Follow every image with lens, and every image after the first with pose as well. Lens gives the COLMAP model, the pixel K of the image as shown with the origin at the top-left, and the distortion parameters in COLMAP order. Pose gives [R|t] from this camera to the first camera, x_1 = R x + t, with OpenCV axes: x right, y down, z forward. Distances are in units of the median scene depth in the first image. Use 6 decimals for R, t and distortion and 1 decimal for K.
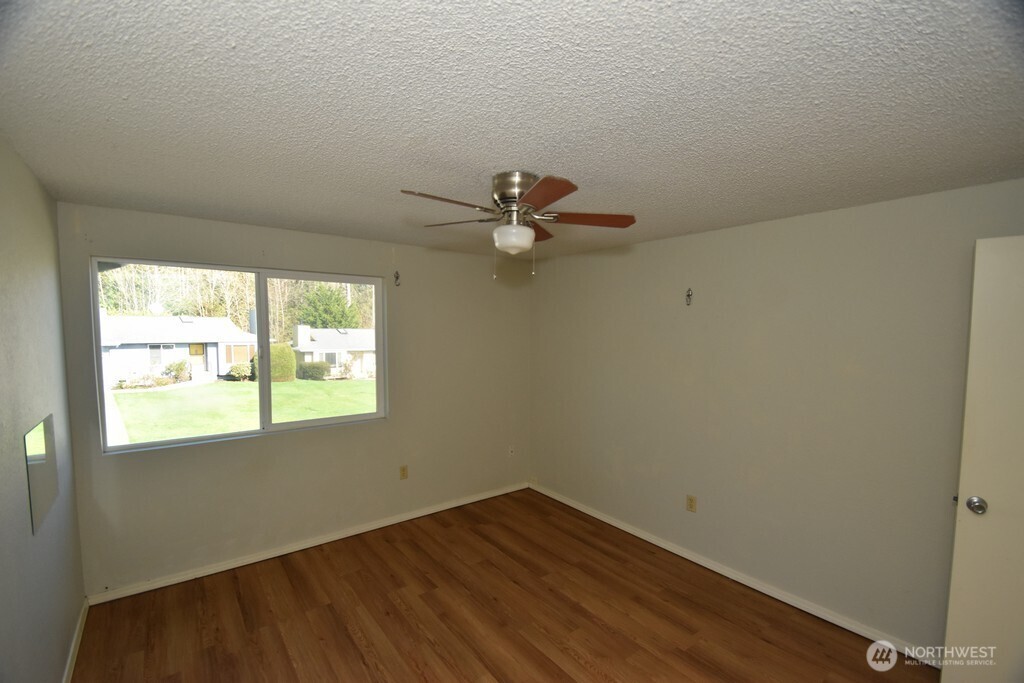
lens RADIAL K [[446.8, 0, 504.9], [0, 446.8, 363.0], [0, 0, 1]] dist [0.013667, -0.015651]
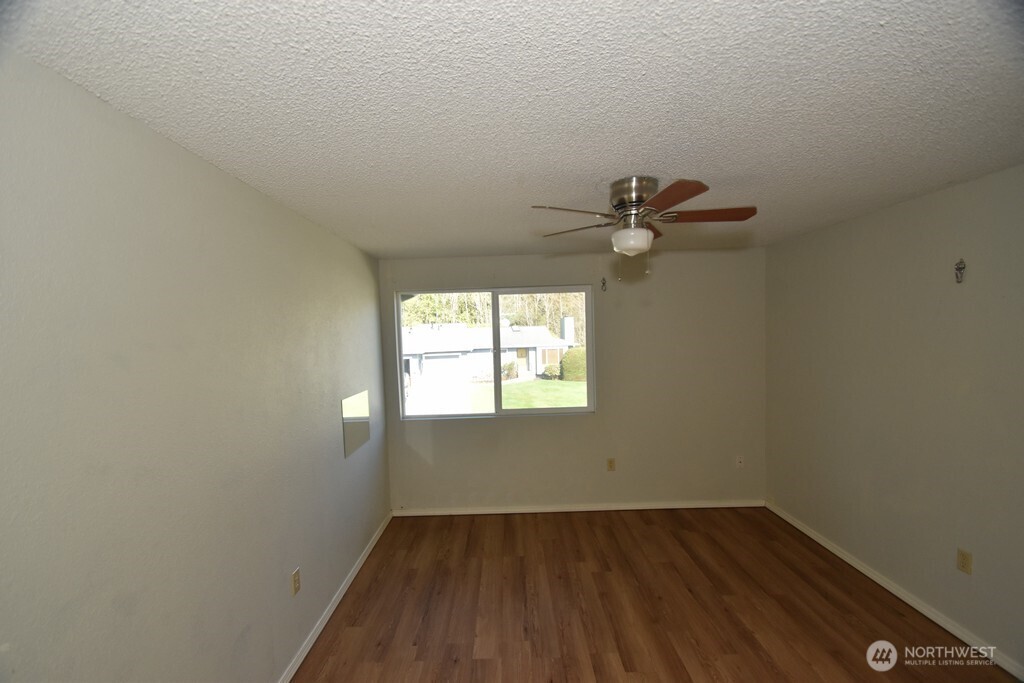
lens RADIAL K [[446.8, 0, 504.9], [0, 446.8, 363.0], [0, 0, 1]] dist [0.013667, -0.015651]
pose [[0.792198, 0.006617, -0.610228, 0.293535], [-0.010137, 0.999946, -0.002317, 0.008627], [0.610180, 0.008021, 0.792222, -0.006133]]
